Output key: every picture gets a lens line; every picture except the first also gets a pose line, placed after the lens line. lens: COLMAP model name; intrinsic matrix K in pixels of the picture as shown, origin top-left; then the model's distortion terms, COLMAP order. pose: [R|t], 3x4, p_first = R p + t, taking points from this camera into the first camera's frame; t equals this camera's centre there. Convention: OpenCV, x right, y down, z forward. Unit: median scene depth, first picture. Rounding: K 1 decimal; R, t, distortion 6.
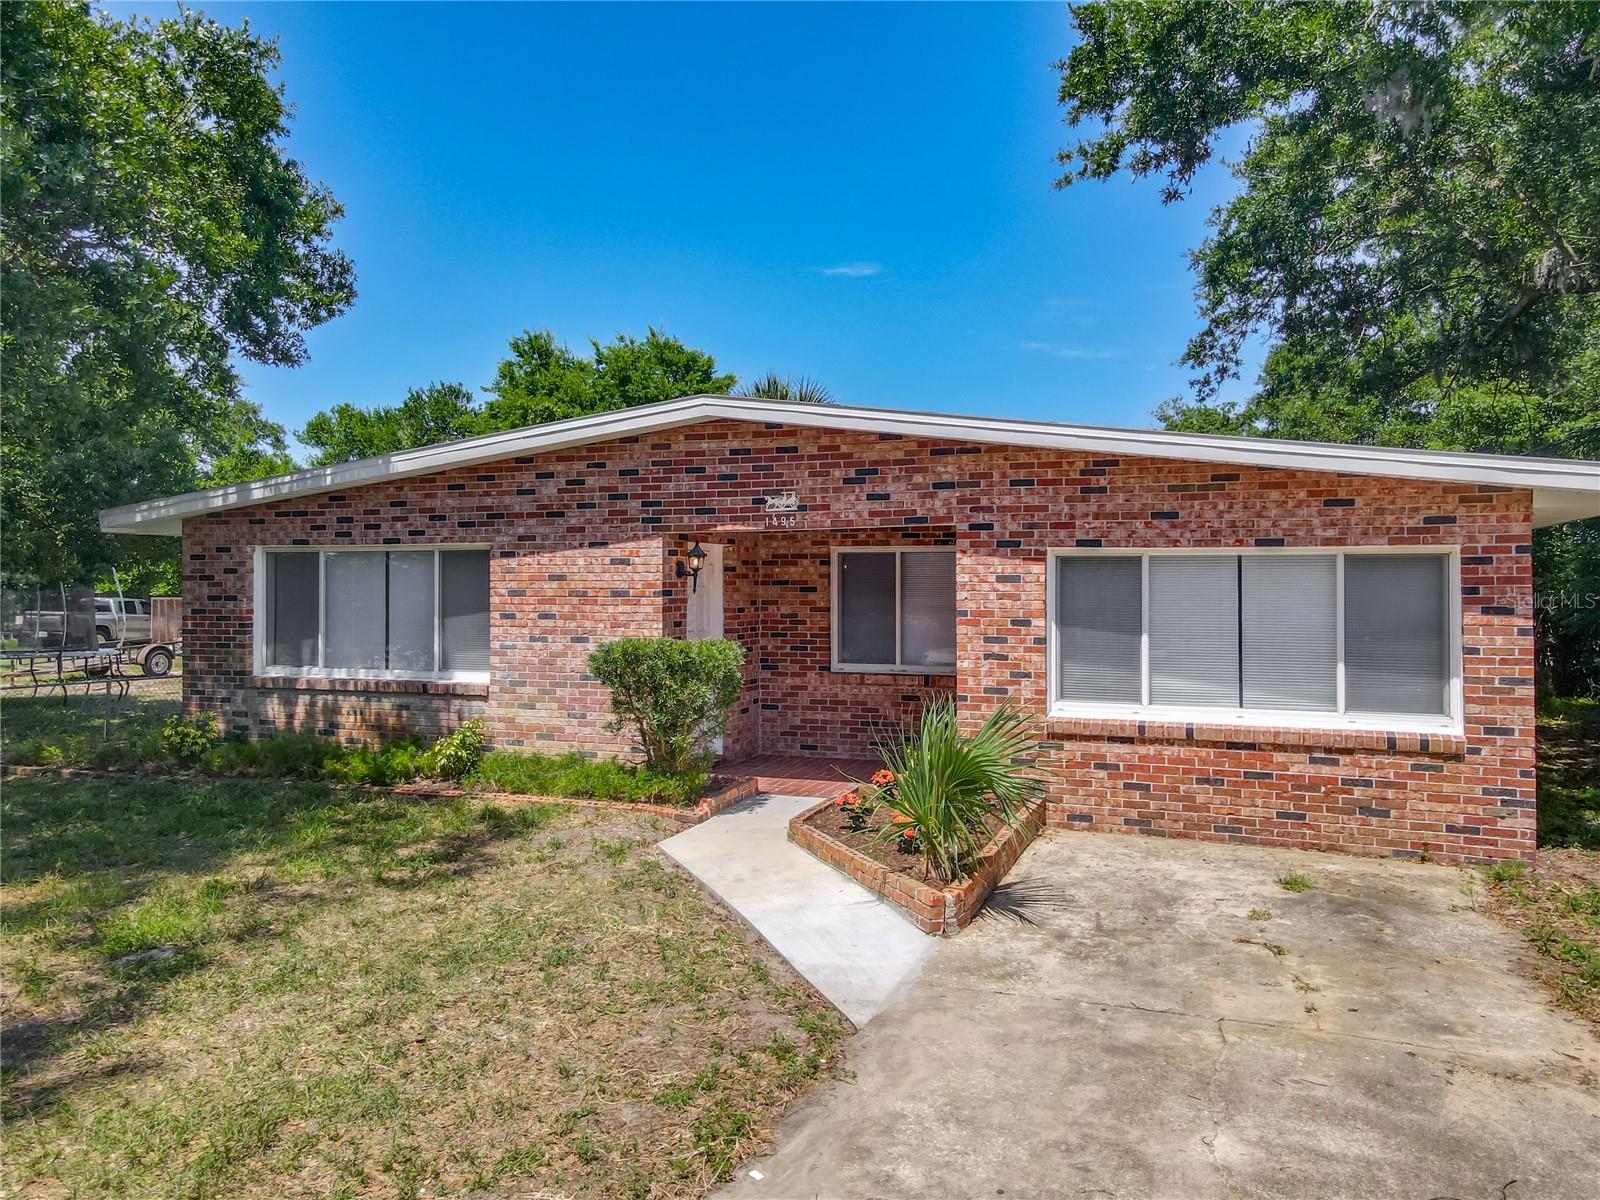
lens RADIAL K [[1134.2, 0, 819.4], [0, 1134.2, 581.1], [0, 0, 1]] dist [0.036194, 0.035918]
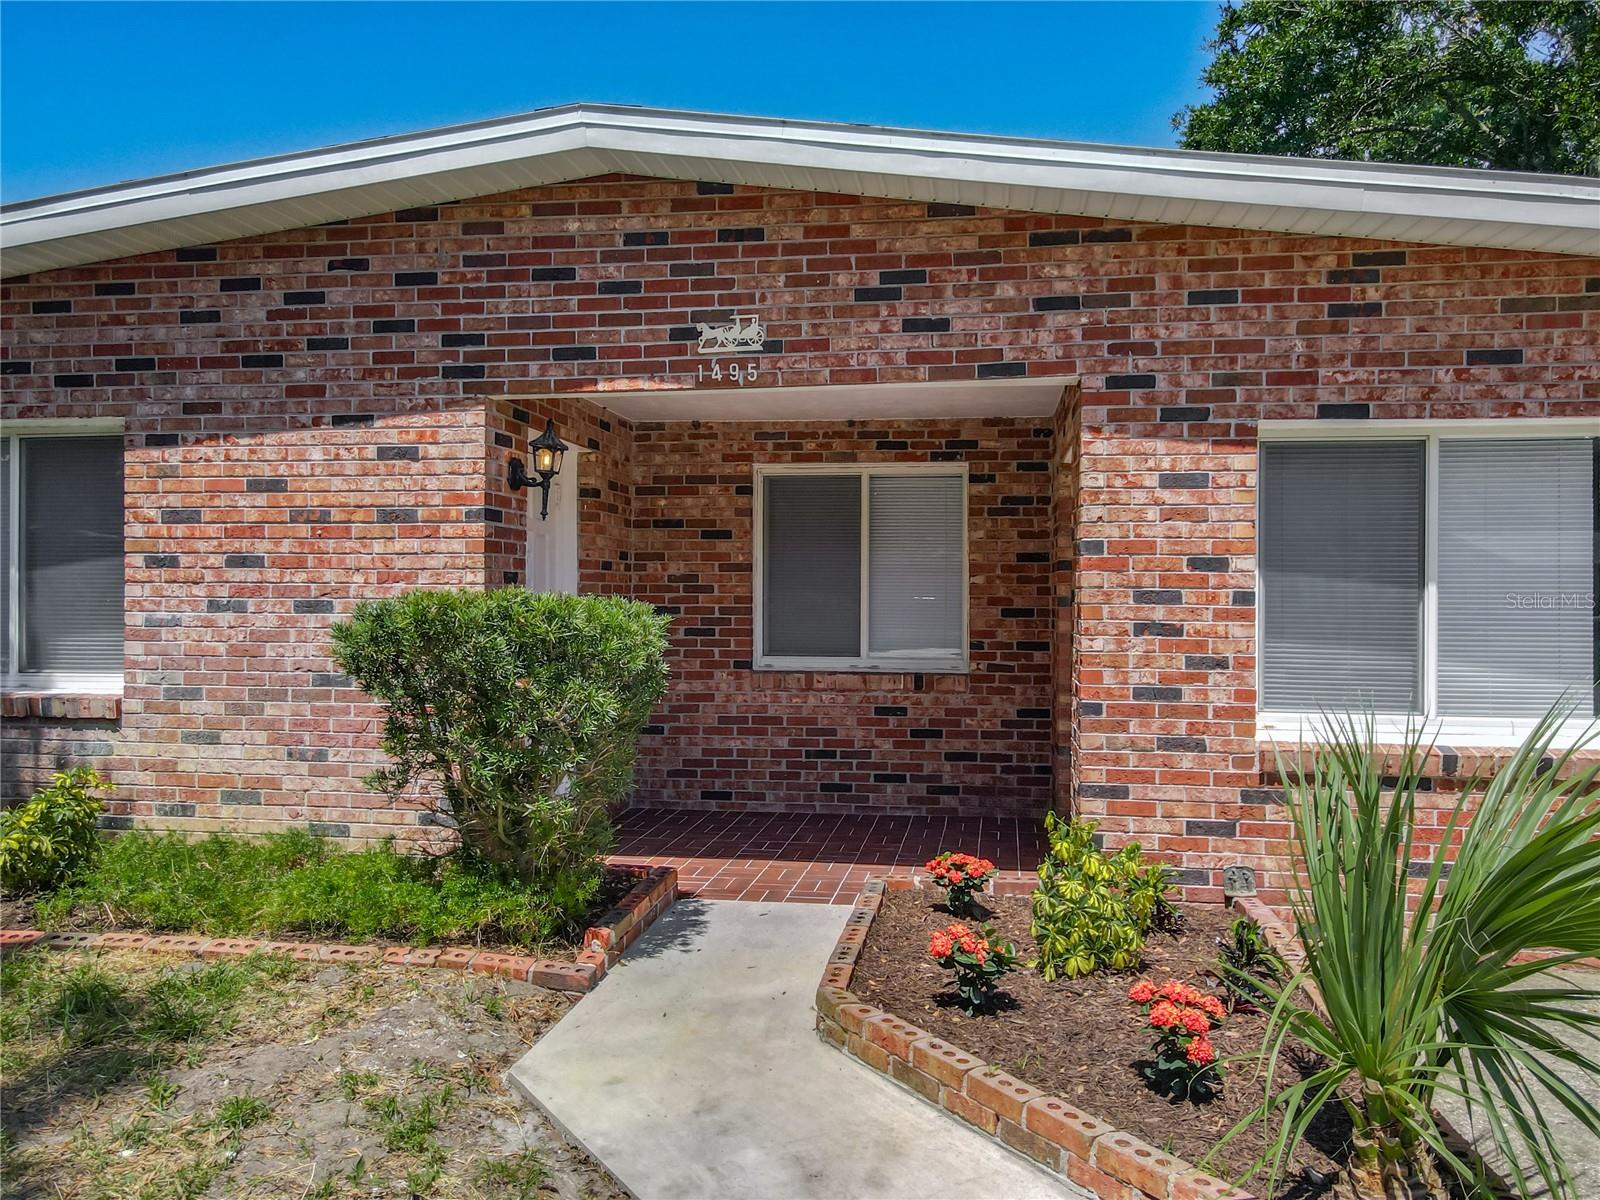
lens RADIAL K [[1152.9, 0, 808.3], [0, 1152.9, 598.8], [0, 0, 1]] dist [0.014652, 0.010997]
pose [[0.980780, 0.003306, 0.195091, -0.104120], [-0.004381, 0.999978, 0.005079, 0.048930], [-0.195069, -0.005836, 0.980772, 0.493986]]
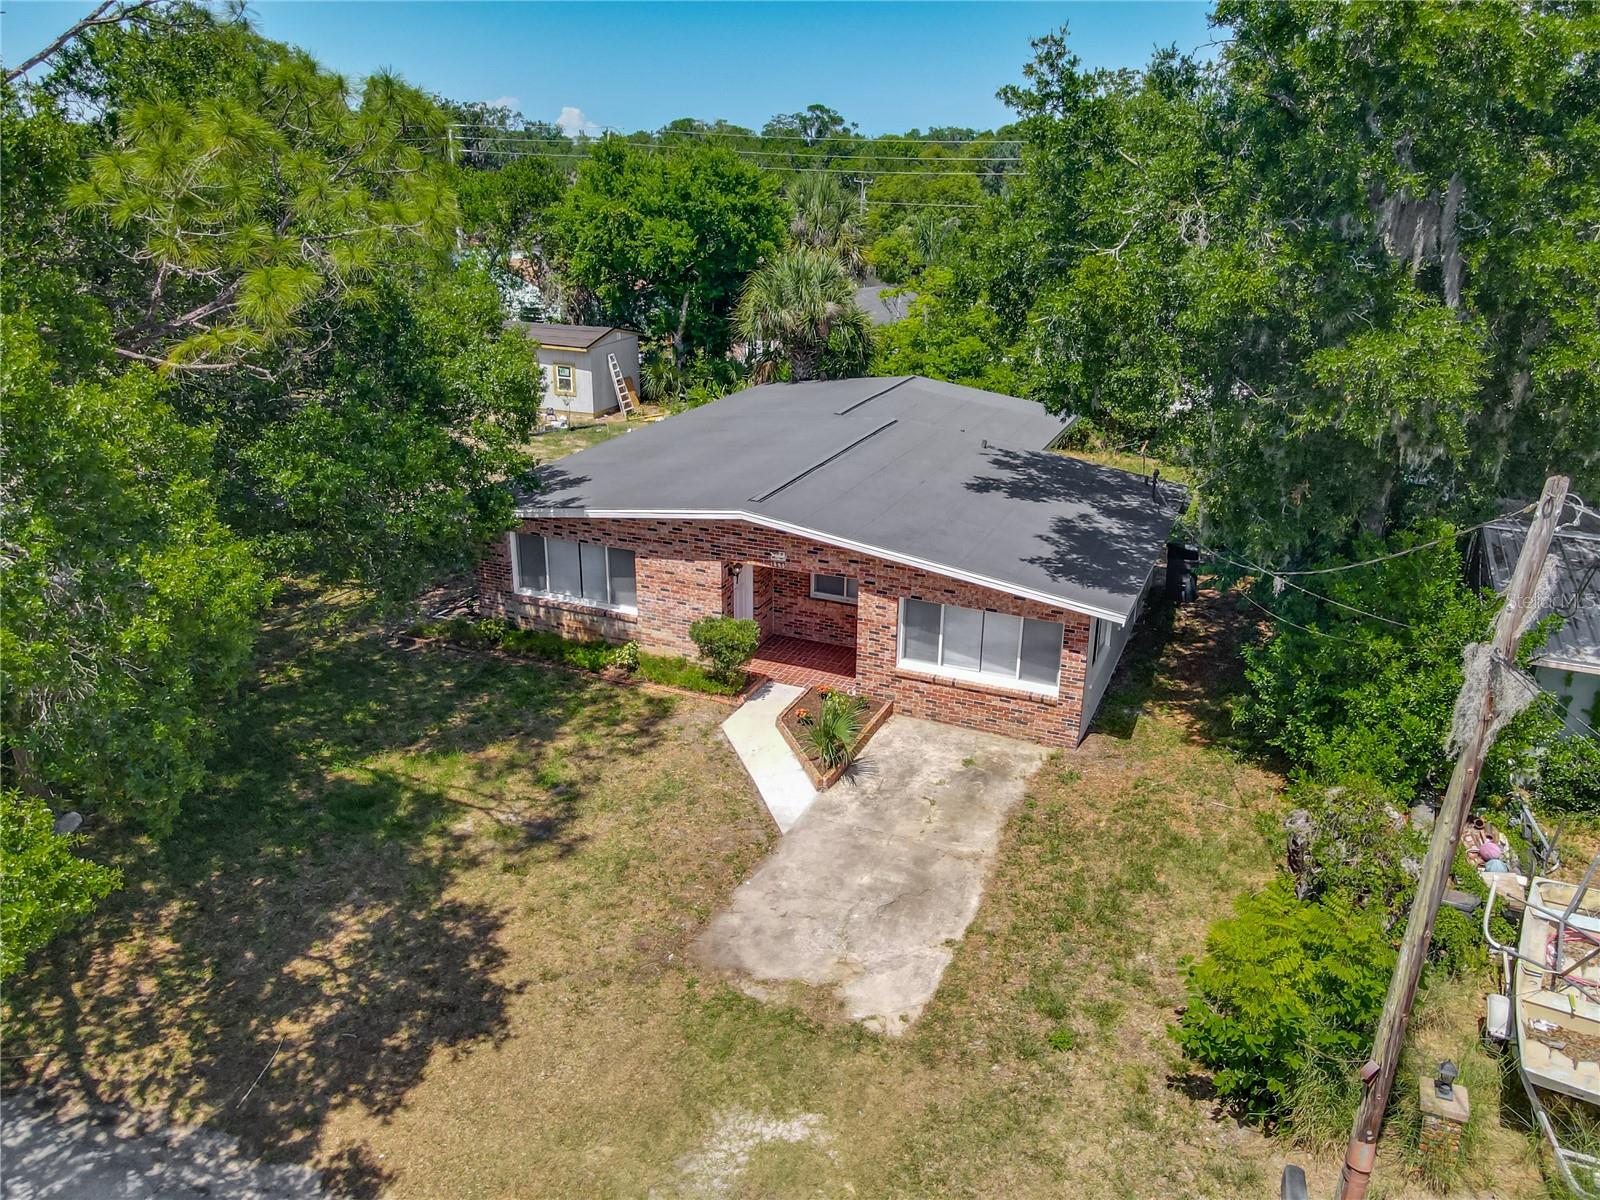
lens RADIAL K [[1141.5, 0, 828.0], [0, 1141.5, 582.0], [0, 0, 1]] dist [-0.003377, 0.000318]
pose [[0.998704, 0.031568, -0.039923, 0.145991], [-0.015583, 0.936400, 0.350589, -0.780356], [0.048451, -0.349513, 0.935678, -0.984583]]
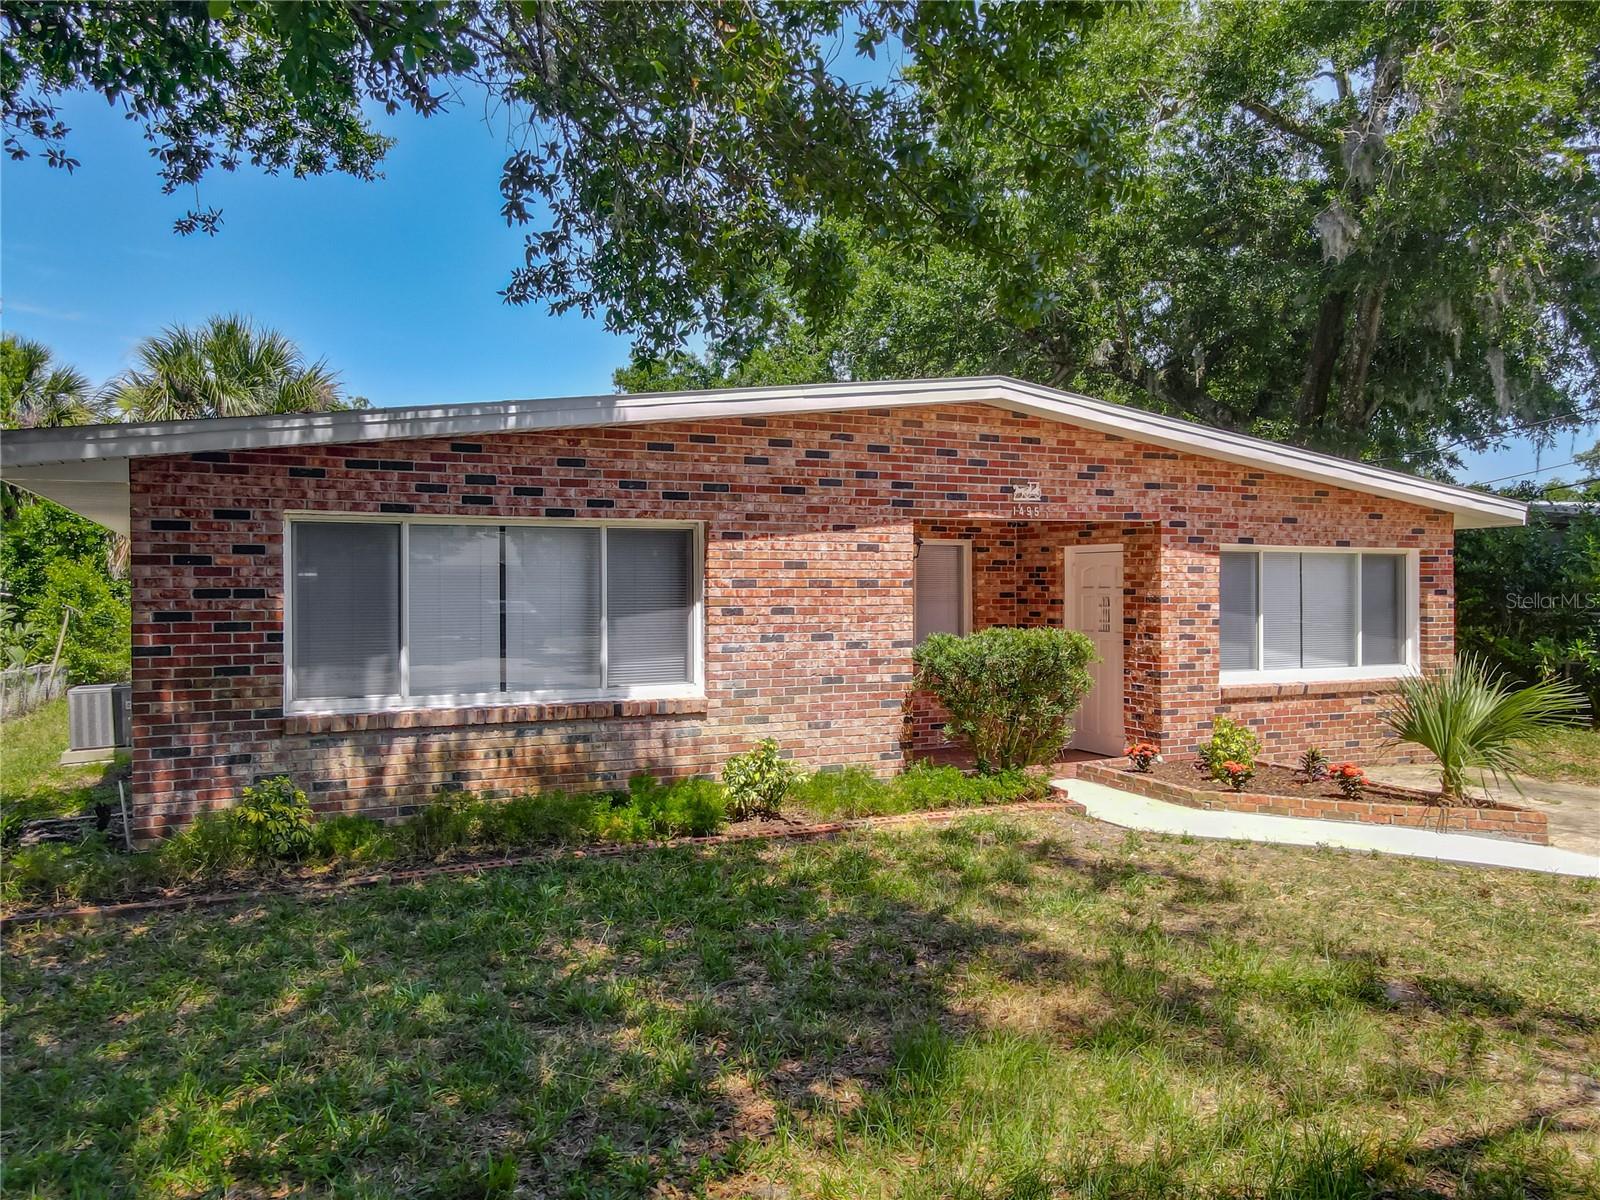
lens RADIAL K [[1146.9, 0, 793.8], [0, 1146.9, 592.7], [0, 0, 1]] dist [0.040903, -0.000896]
pose [[0.707073, -0.005427, 0.707120, -0.929916], [0.000361, 0.999973, 0.007314, 0.012506], [-0.707140, -0.004917, 0.707056, 0.441115]]
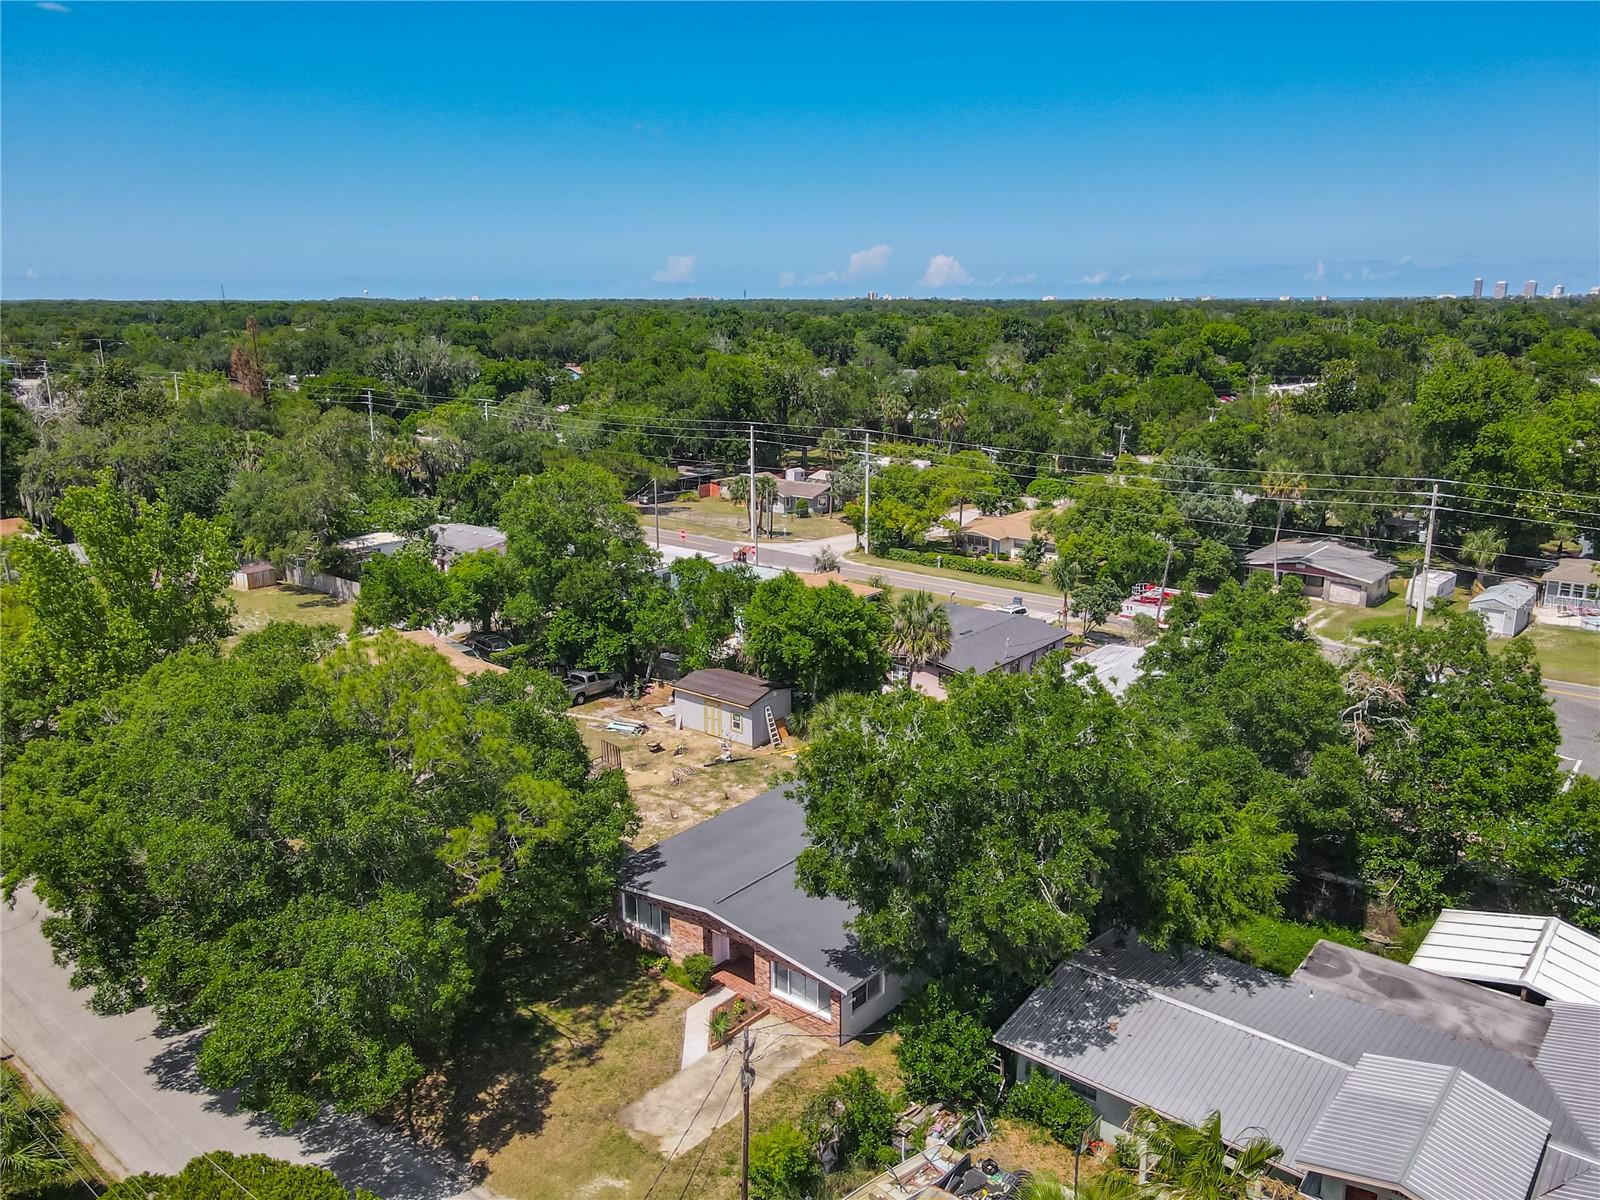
lens RADIAL K [[1159.0, 0, 842.2], [0, 1159.0, 600.7], [0, 0, 1]] dist [0.008237, 0.003744]
pose [[0.946207, 0.082235, -0.312937, 1.753959], [-0.002596, 0.969062, 0.246804, -2.491687], [0.323551, -0.232716, 0.917147, -2.756517]]
